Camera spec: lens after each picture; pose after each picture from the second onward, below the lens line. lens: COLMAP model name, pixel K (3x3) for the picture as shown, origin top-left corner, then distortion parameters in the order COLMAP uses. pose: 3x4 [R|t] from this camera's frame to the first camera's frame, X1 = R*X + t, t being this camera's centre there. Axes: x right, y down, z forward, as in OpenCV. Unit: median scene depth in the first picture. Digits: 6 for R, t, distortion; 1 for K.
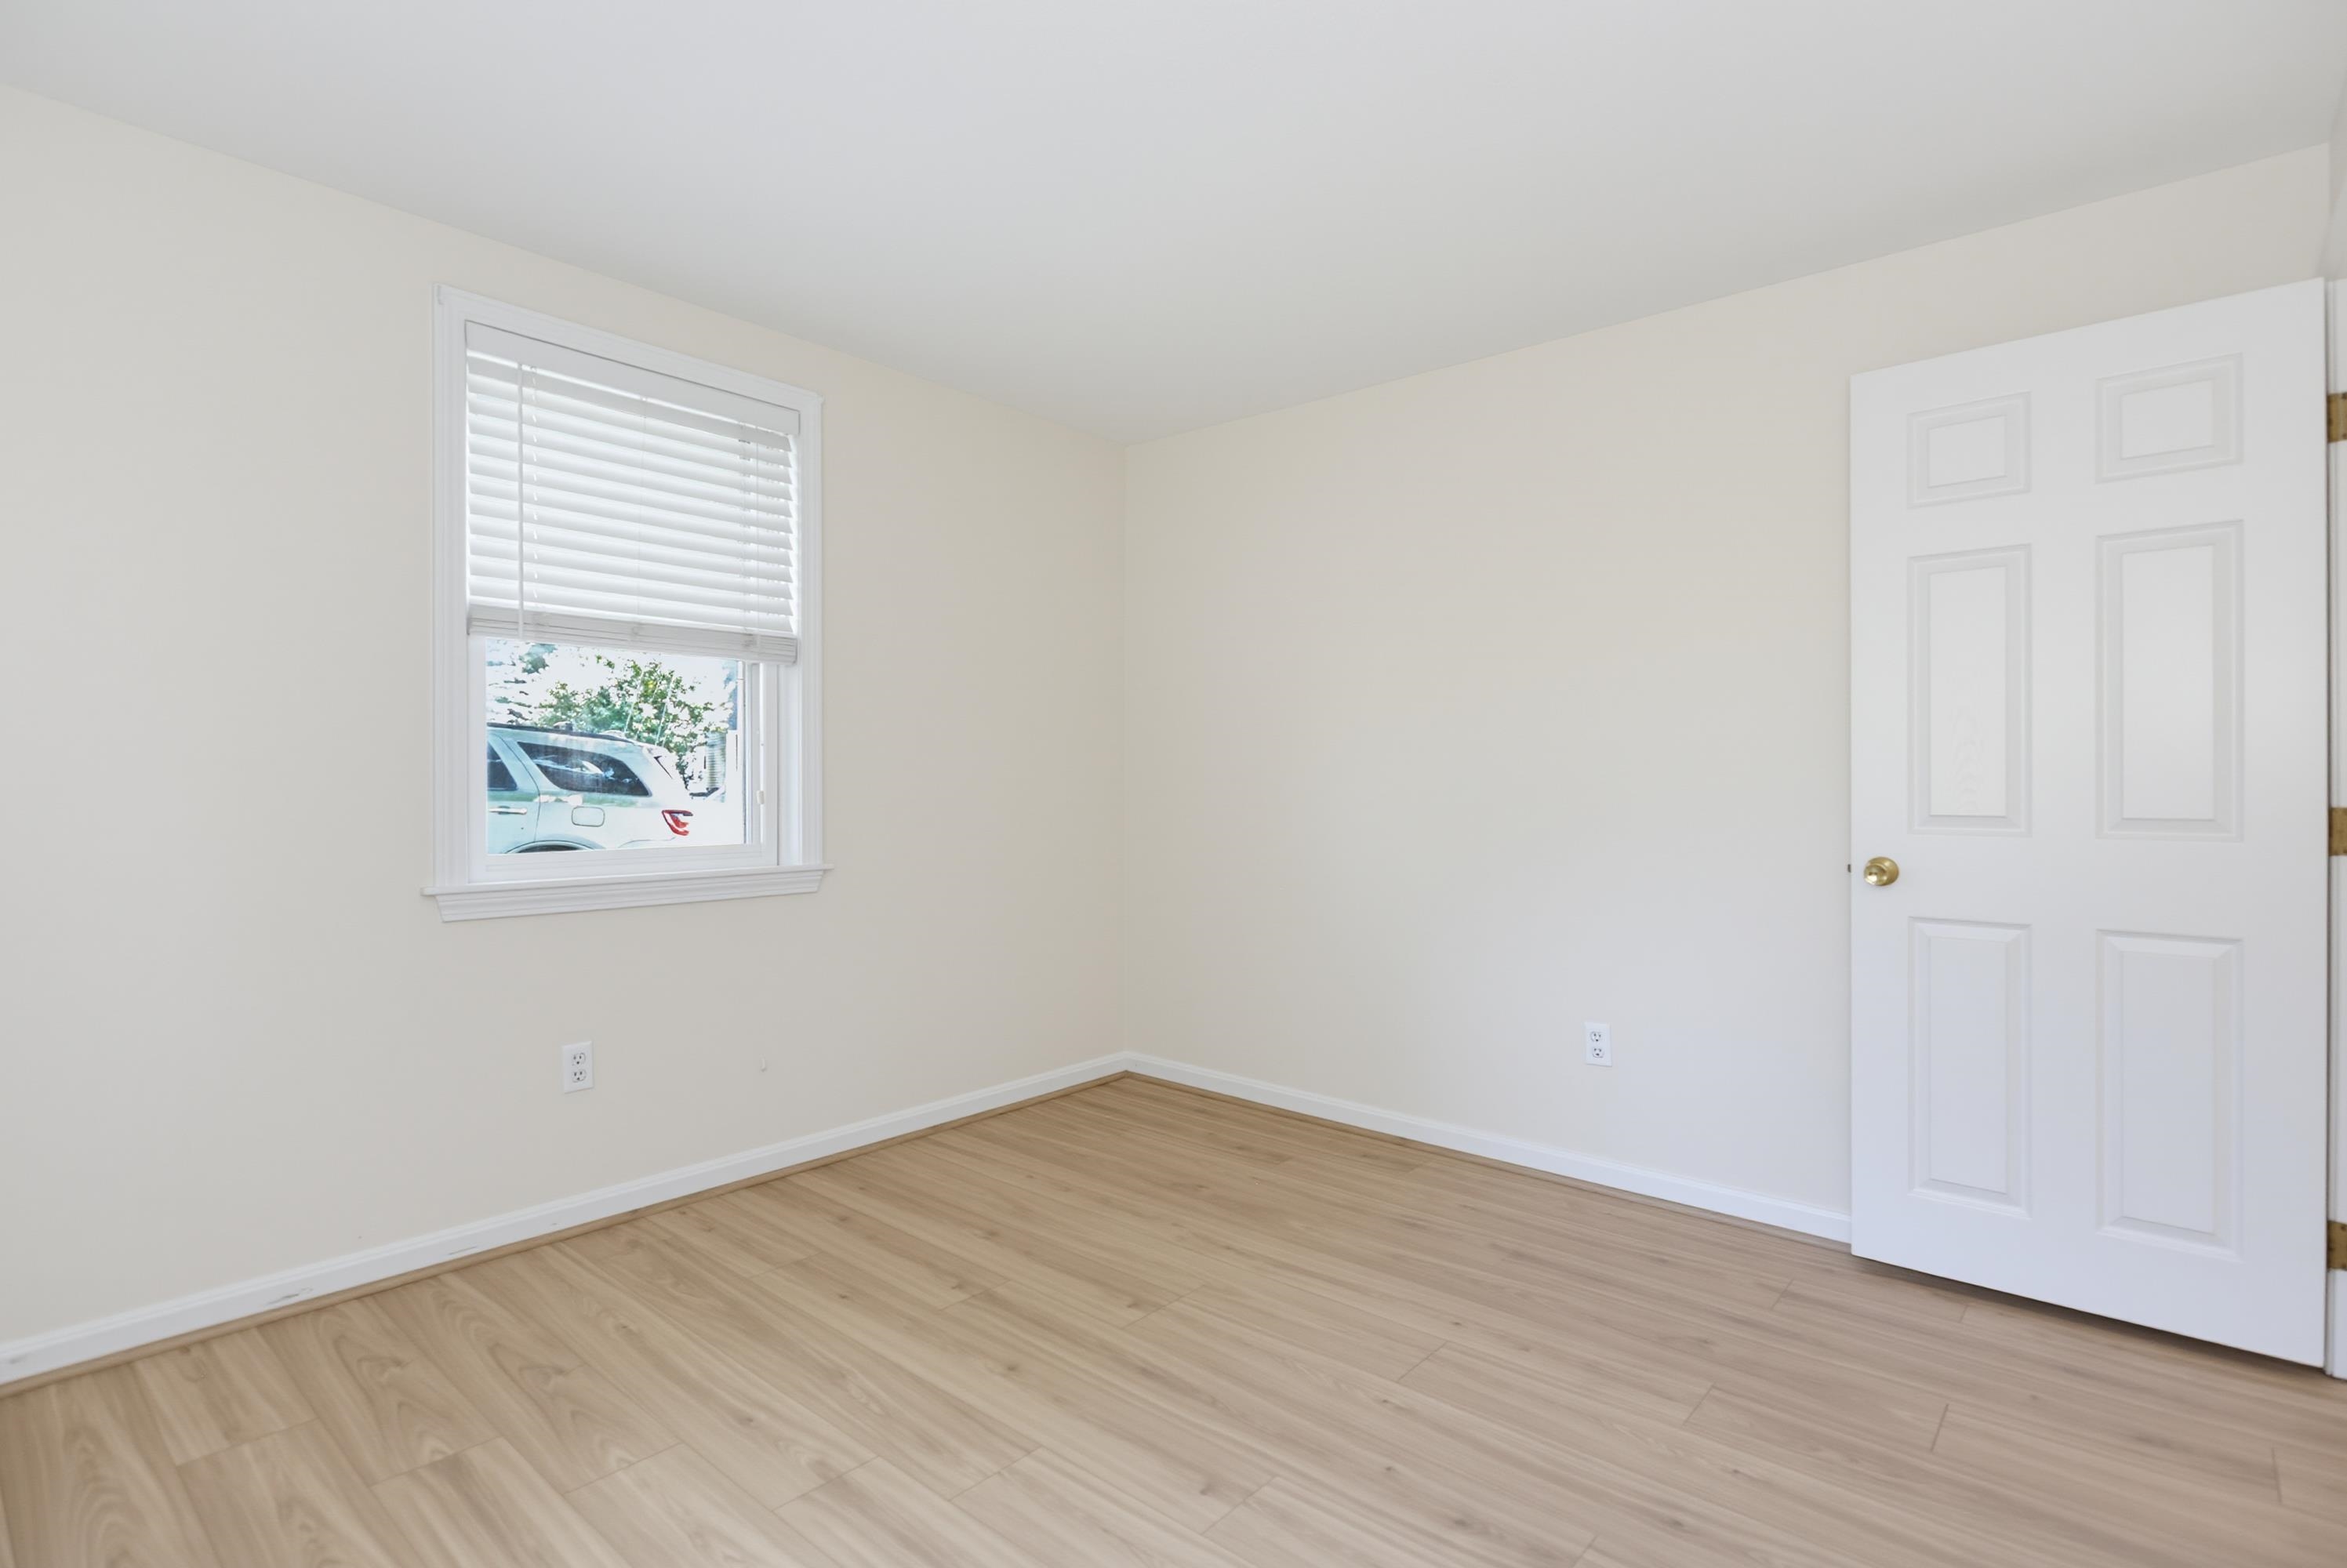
lens RADIAL K [[1168.1, 0, 1181.1], [0, 1168.1, 792.1], [0, 0, 1]] dist [0.012317, -0.013527]
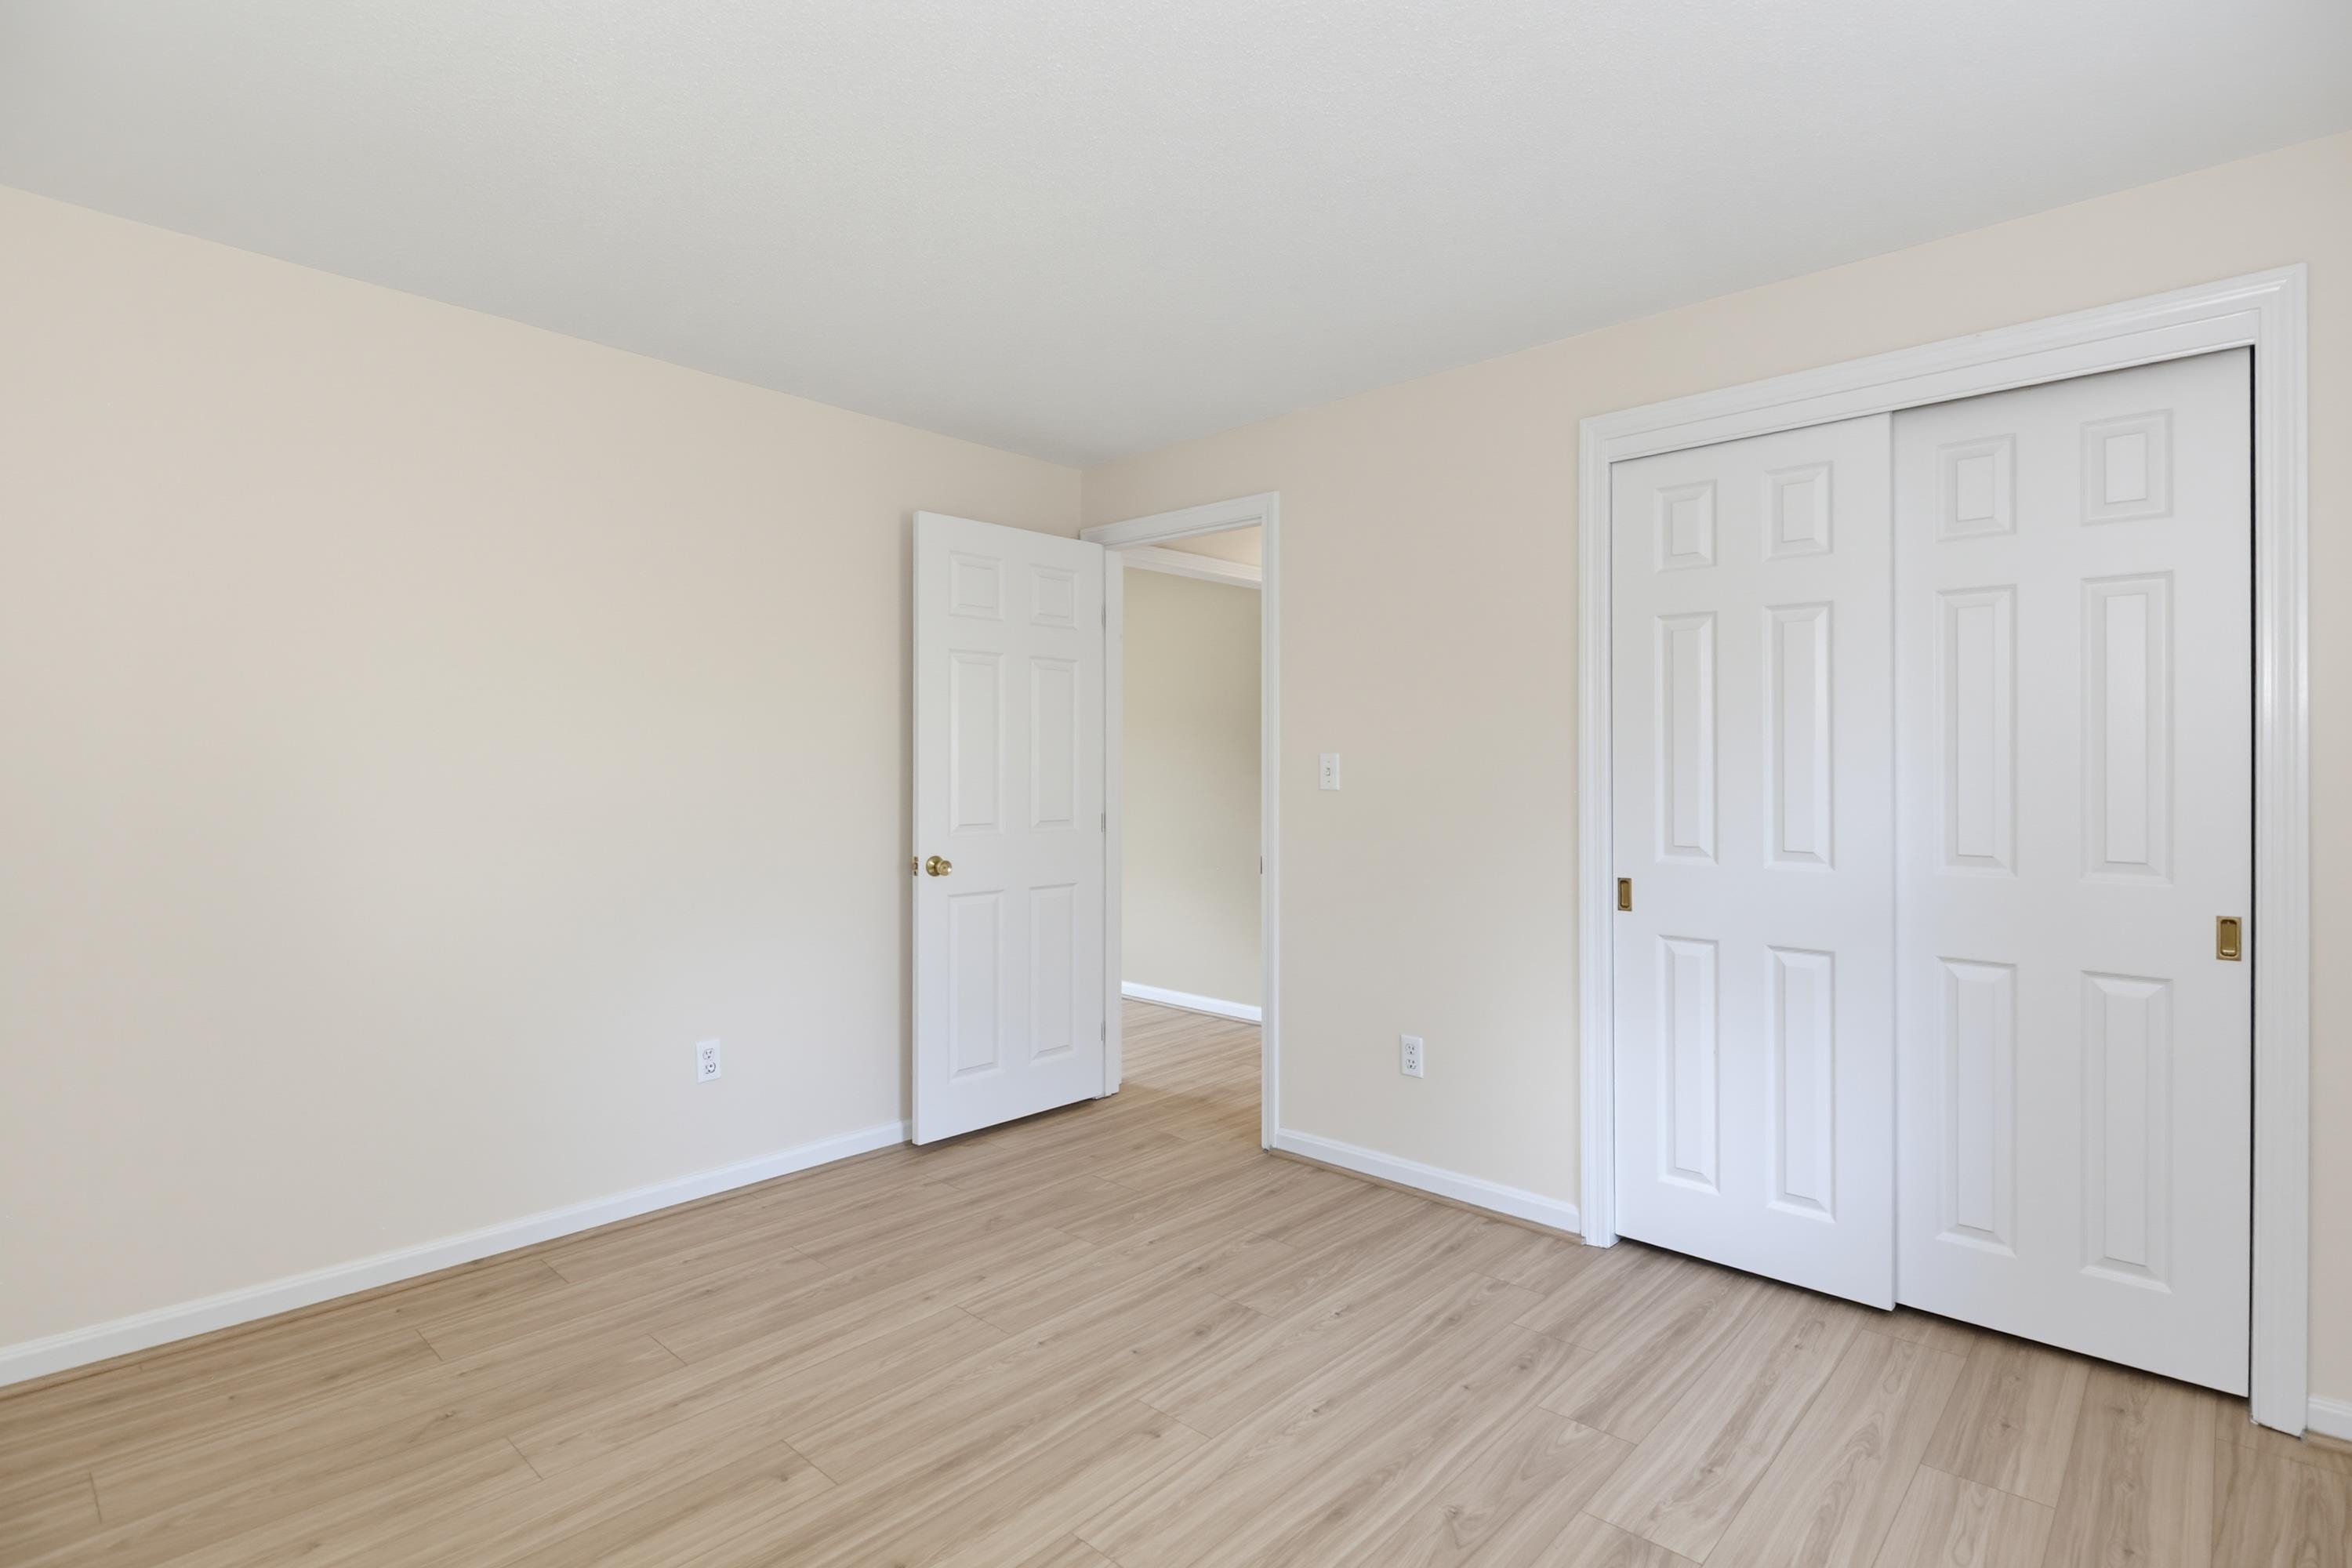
lens RADIAL K [[1170.8, 0, 1183.6], [0, 1170.8, 792.1], [0, 0, 1]] dist [0.012317, -0.013527]
pose [[0.006748, -0.020630, 0.999764, -0.839551], [0.011057, 0.999728, 0.020555, -0.049217], [-0.999916, 0.010915, 0.006974, 0.708973]]
